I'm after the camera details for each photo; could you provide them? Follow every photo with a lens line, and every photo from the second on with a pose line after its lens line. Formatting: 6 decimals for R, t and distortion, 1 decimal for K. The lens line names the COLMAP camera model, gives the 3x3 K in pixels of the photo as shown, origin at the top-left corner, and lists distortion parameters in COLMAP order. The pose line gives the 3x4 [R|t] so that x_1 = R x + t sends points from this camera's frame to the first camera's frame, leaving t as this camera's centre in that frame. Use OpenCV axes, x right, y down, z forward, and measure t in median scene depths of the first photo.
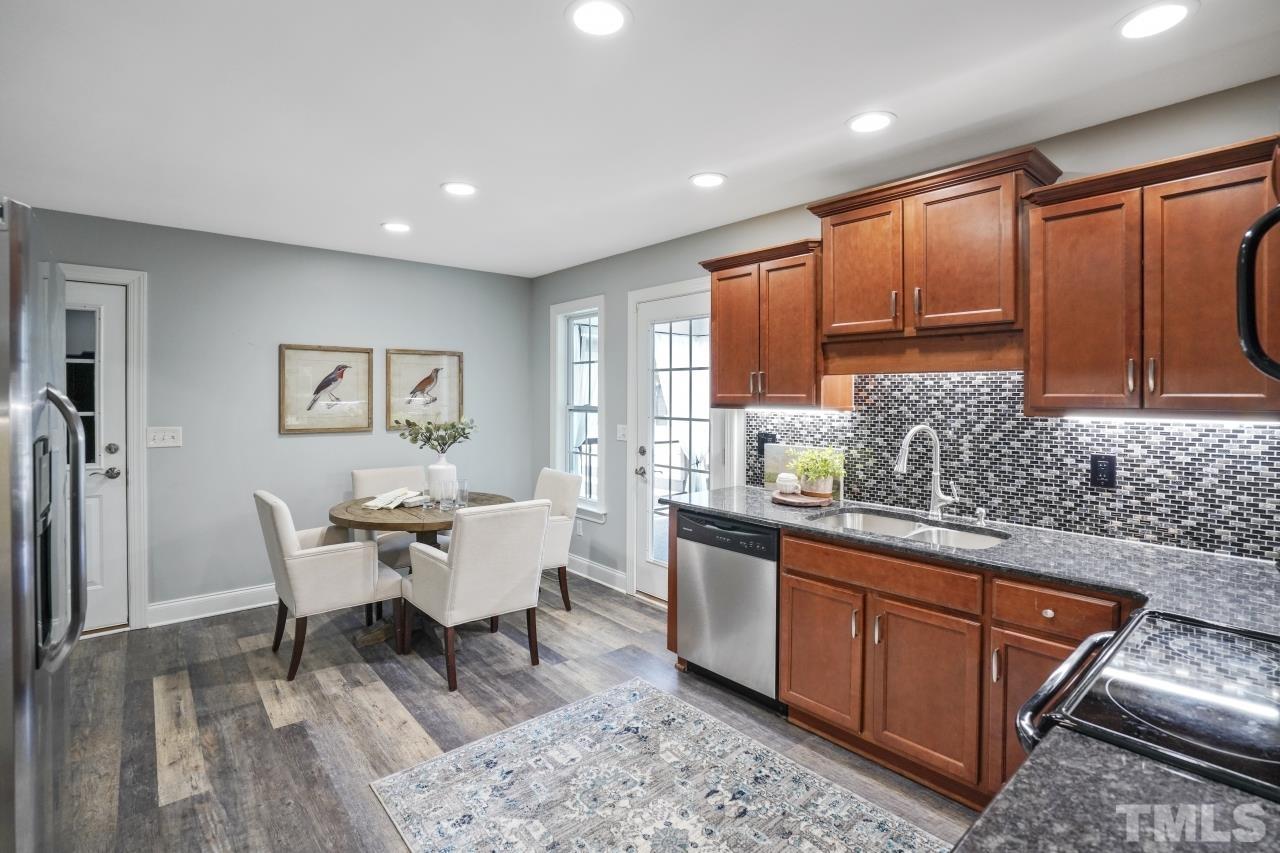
lens RADIAL K [[597.4, 0, 642.5], [0, 597.4, 402.1], [0, 0, 1]] dist [-0.059125, 0.023019]
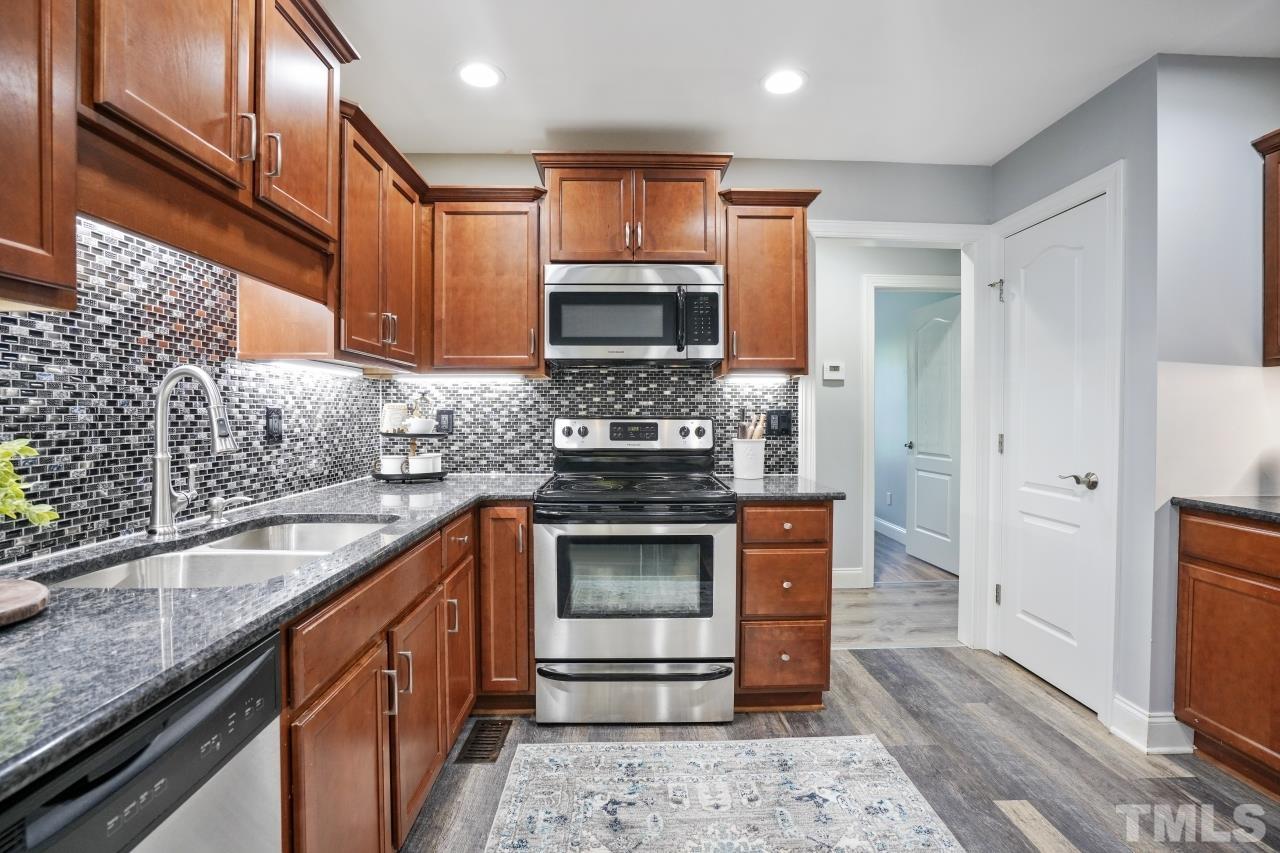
lens RADIAL K [[587.2, 0, 640.4], [0, 587.2, 421.6], [0, 0, 1]] dist [-0.055337, 0.021345]
pose [[-0.774684, -0.012178, 0.632232, -0.179804], [0.005230, 0.999657, 0.025663, 0.080615], [-0.632327, 0.023187, -0.774354, 1.162141]]
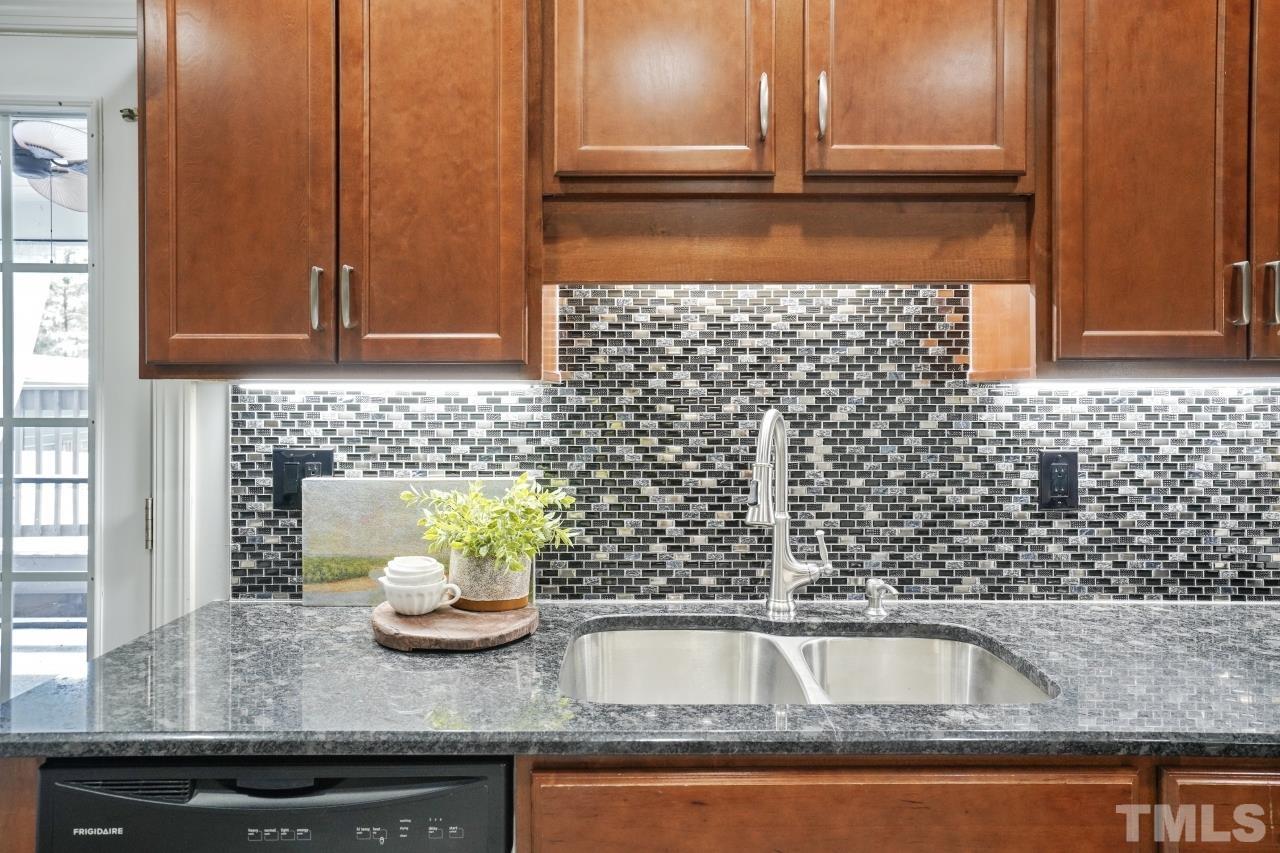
lens RADIAL K [[825.9, 0, 642.6], [0, 825.9, 391.8], [0, 0, 1]] dist [-0.034640, 0.056357]
pose [[0.658167, -0.003371, 0.752865, -0.048170], [0.011983, 0.999910, -0.005999, 0.029598], [-0.752777, 0.012969, 0.658148, 0.683111]]
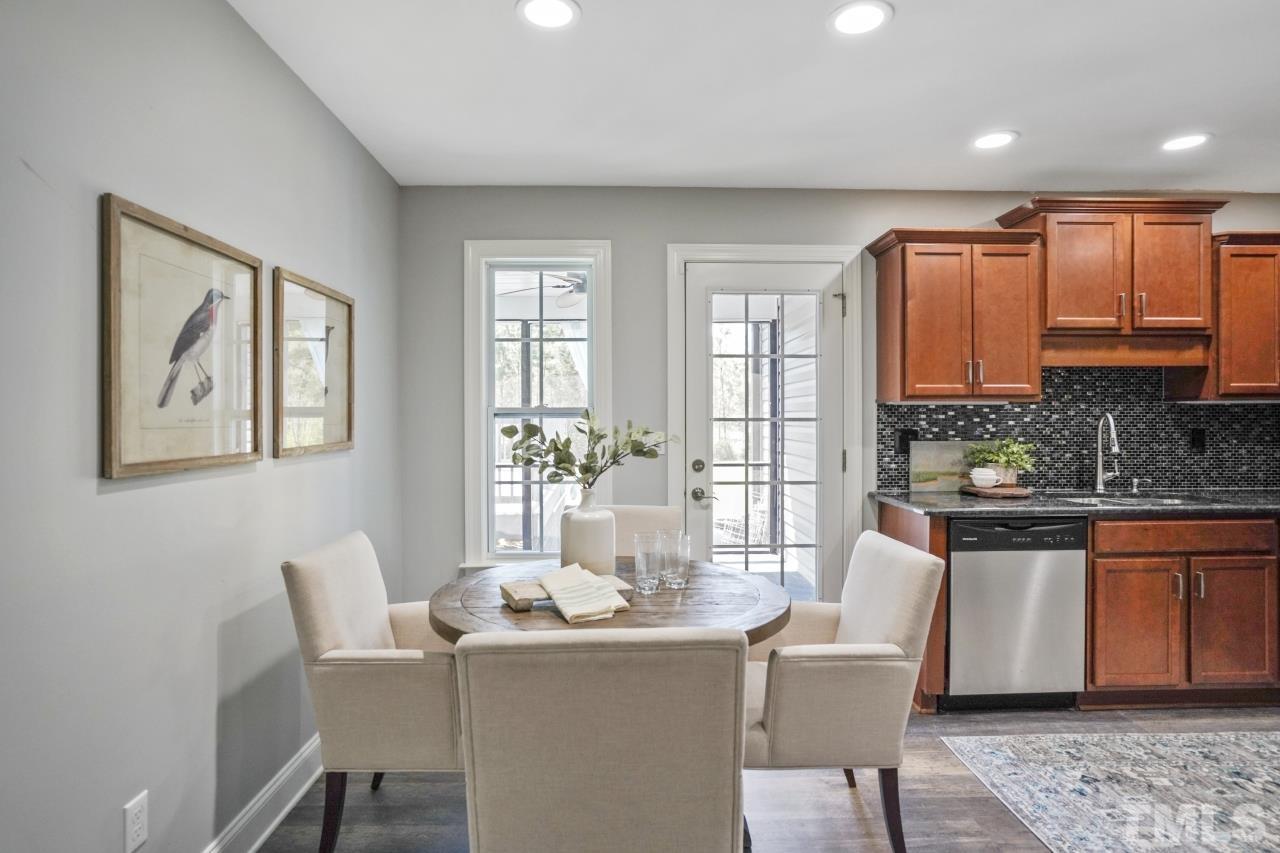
lens RADIAL K [[681.6, 0, 637.8], [0, 681.6, 416.7], [0, 0, 1]] dist [-0.041626, 0.027551]
pose [[0.634142, -0.006433, 0.773190, -1.151783], [0.014656, 0.999886, -0.003702, 0.040159], [-0.773078, 0.013680, 0.634163, 0.887534]]
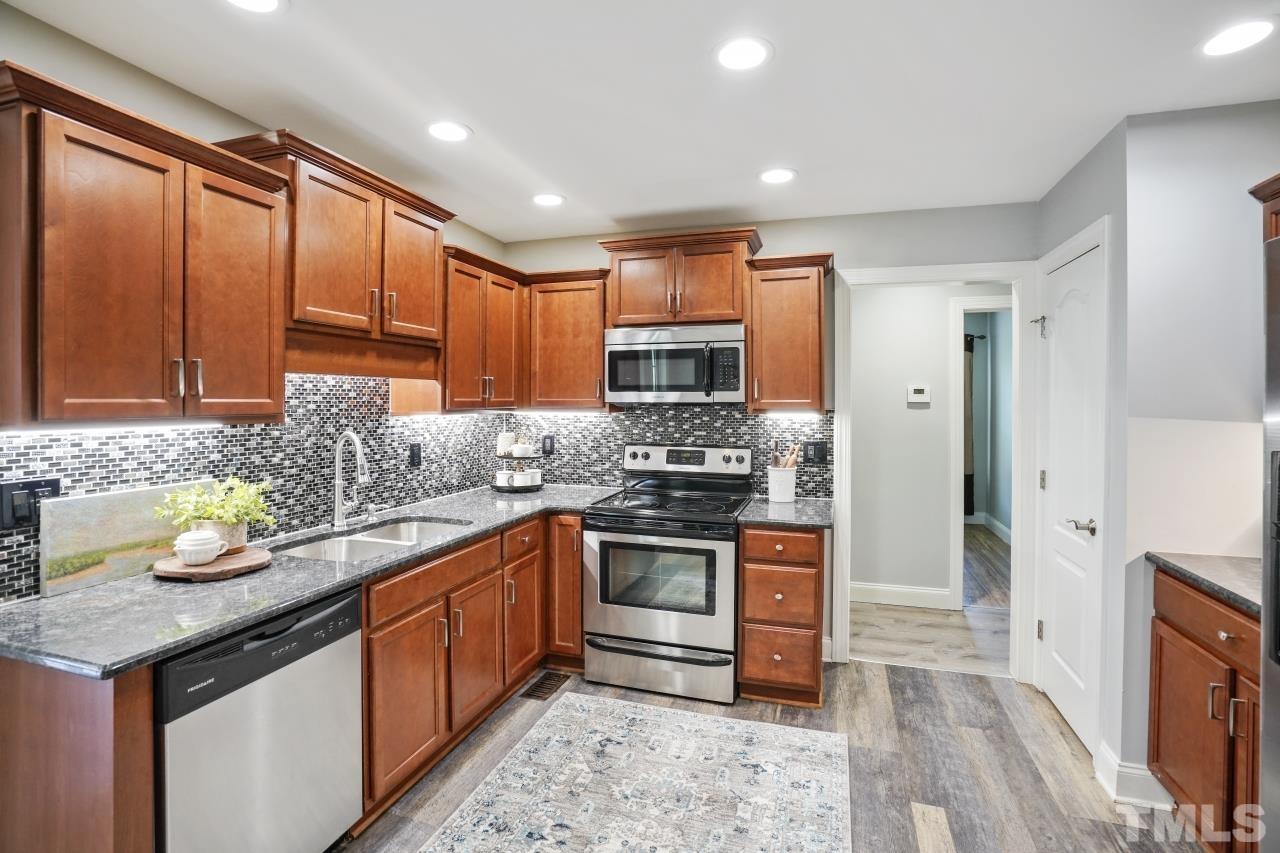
lens RADIAL K [[597.4, 0, 642.5], [0, 597.4, 402.1], [0, 0, 1]] dist [-0.059125, 0.023019]
pose [[-0.520816, -0.007807, 0.853633, -0.585610], [0.006550, 0.999892, 0.013141, -0.017398], [-0.853644, 0.012436, -0.520708, 1.107000]]
